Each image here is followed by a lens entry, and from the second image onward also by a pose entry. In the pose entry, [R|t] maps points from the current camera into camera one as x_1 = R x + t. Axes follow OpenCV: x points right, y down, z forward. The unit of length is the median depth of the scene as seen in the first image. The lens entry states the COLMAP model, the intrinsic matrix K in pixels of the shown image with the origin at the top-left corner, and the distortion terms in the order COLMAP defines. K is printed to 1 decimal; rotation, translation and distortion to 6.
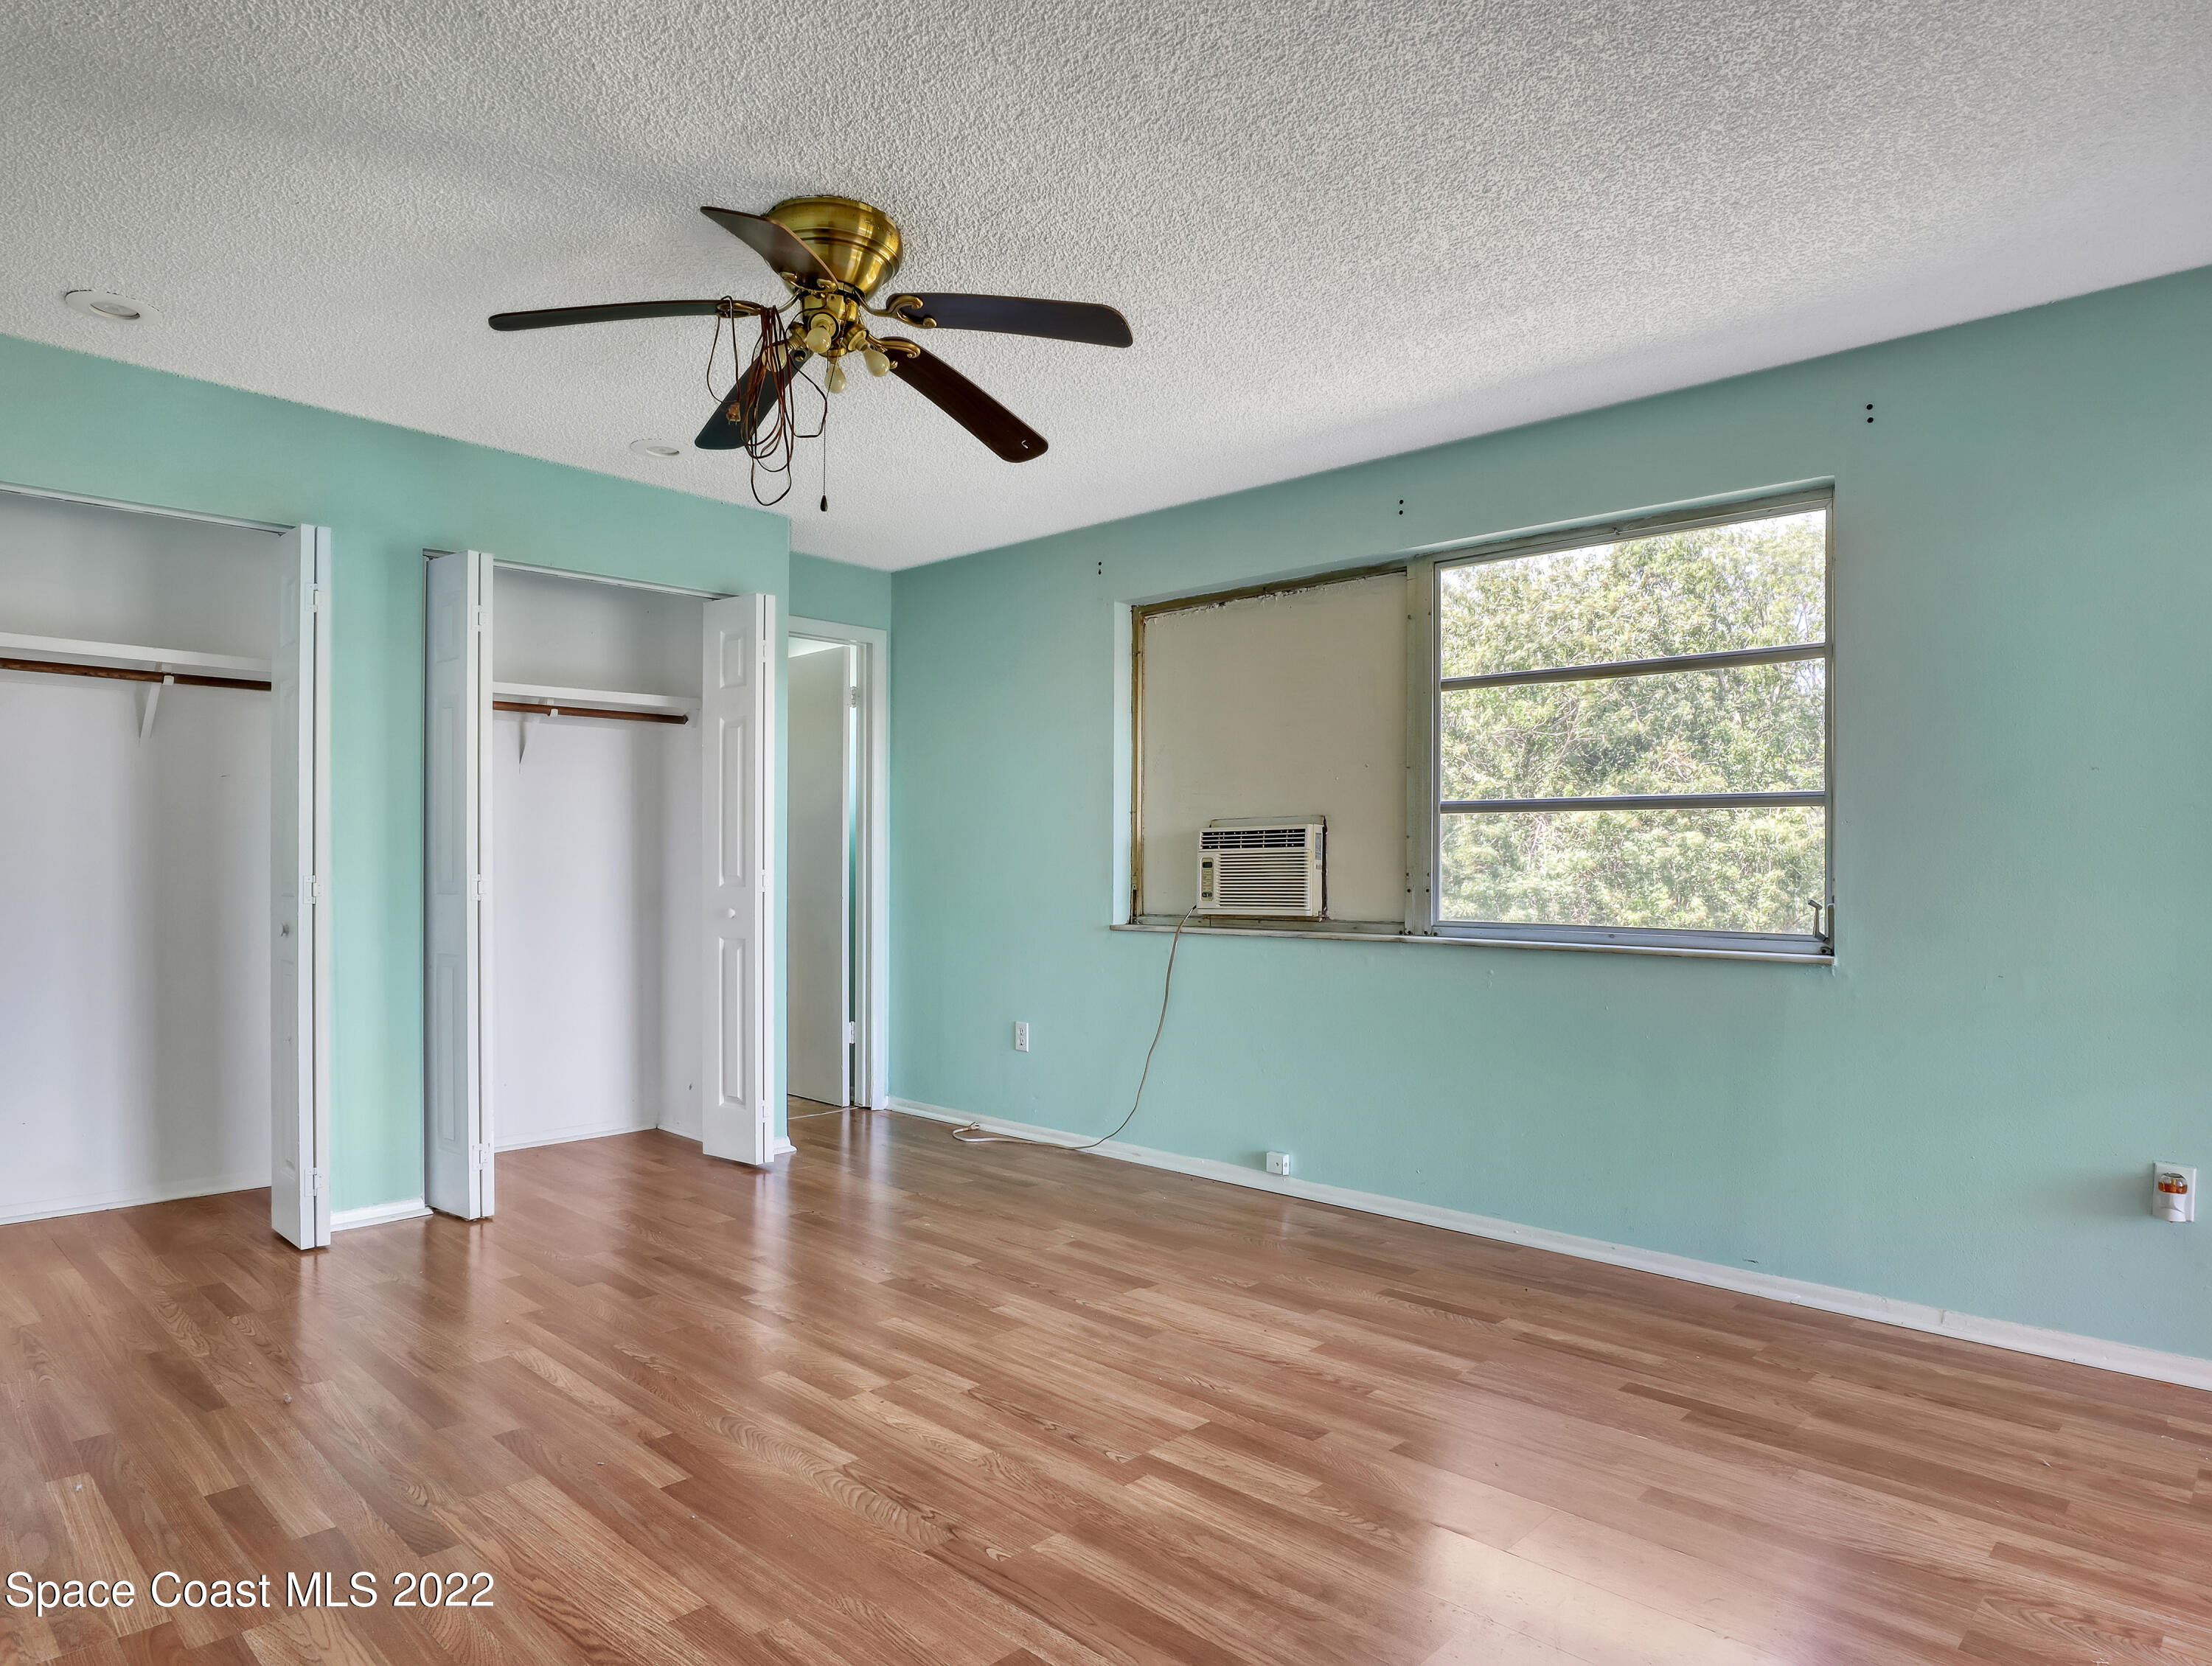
lens RADIAL K [[1307.8, 0, 1114.4], [0, 1307.8, 837.1], [0, 0, 1]] dist [-0.035575, 0.009818]
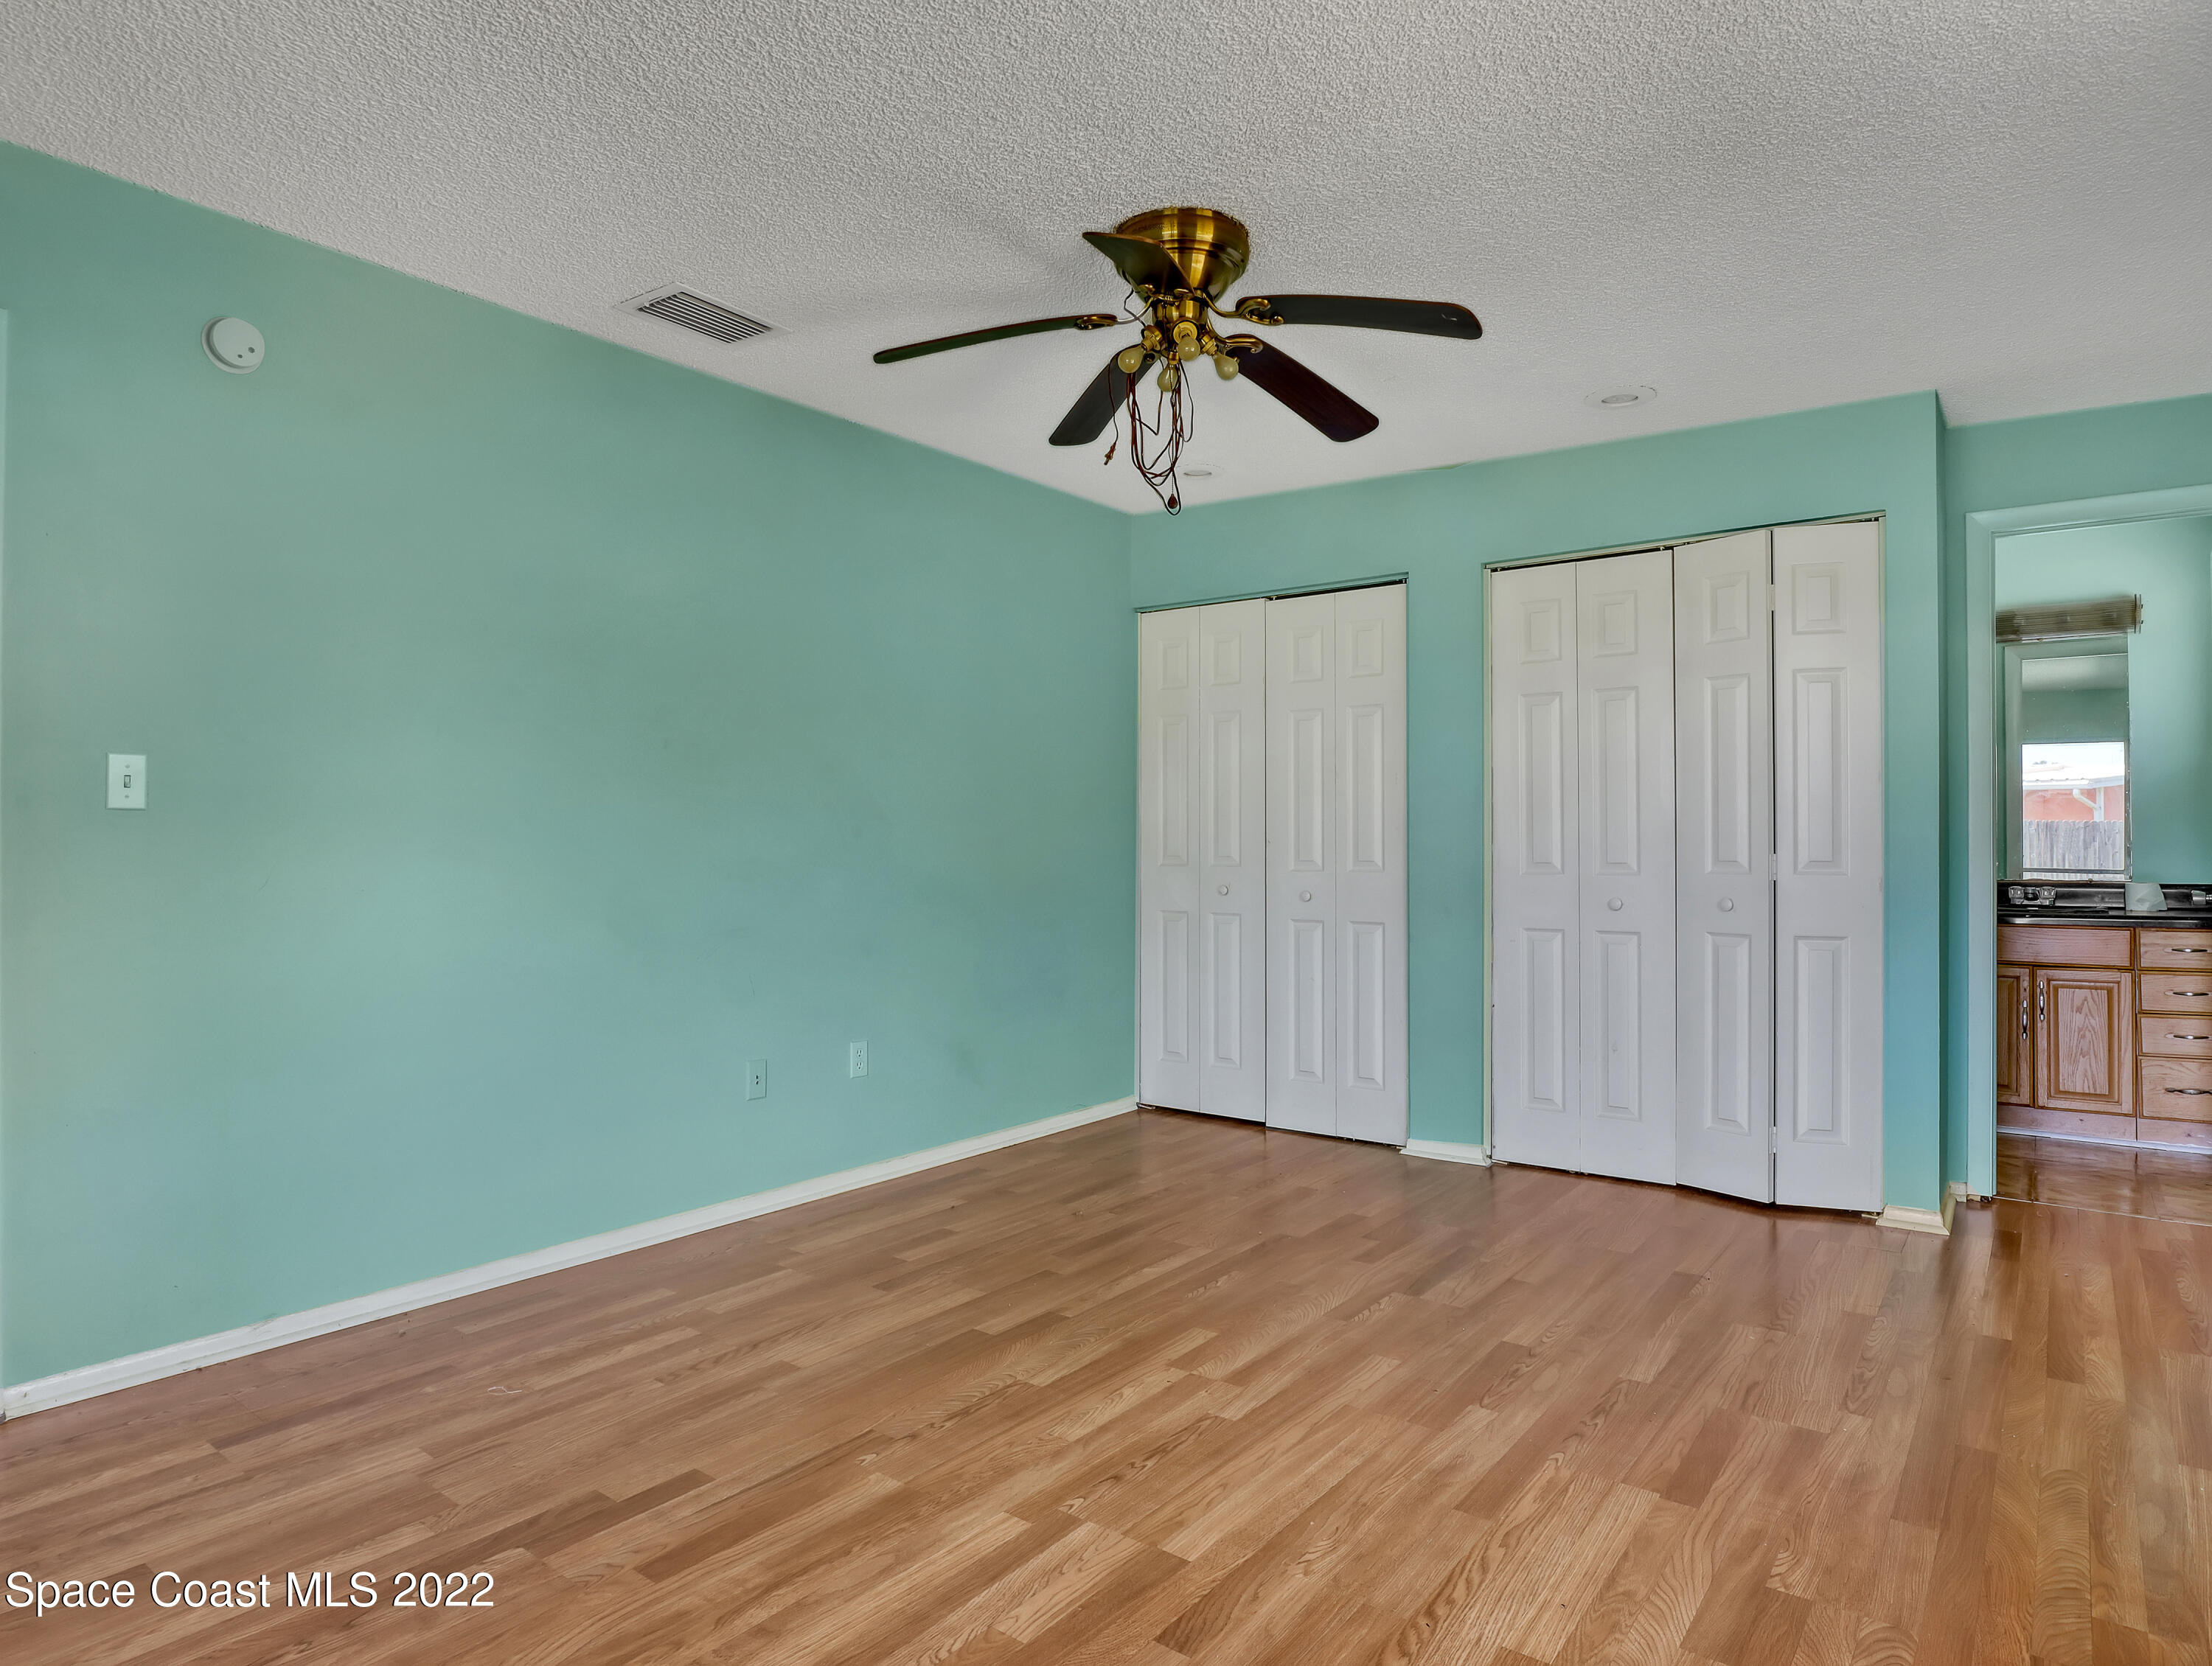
lens RADIAL K [[1307.8, 0, 1114.3], [0, 1307.8, 840.1], [0, 0, 1]] dist [-0.035575, 0.009818]
pose [[0.119004, -0.002692, -0.992890, 0.864044], [0.018653, 0.999826, -0.000475, 0.012843], [0.992719, -0.018464, 0.119033, 0.885301]]
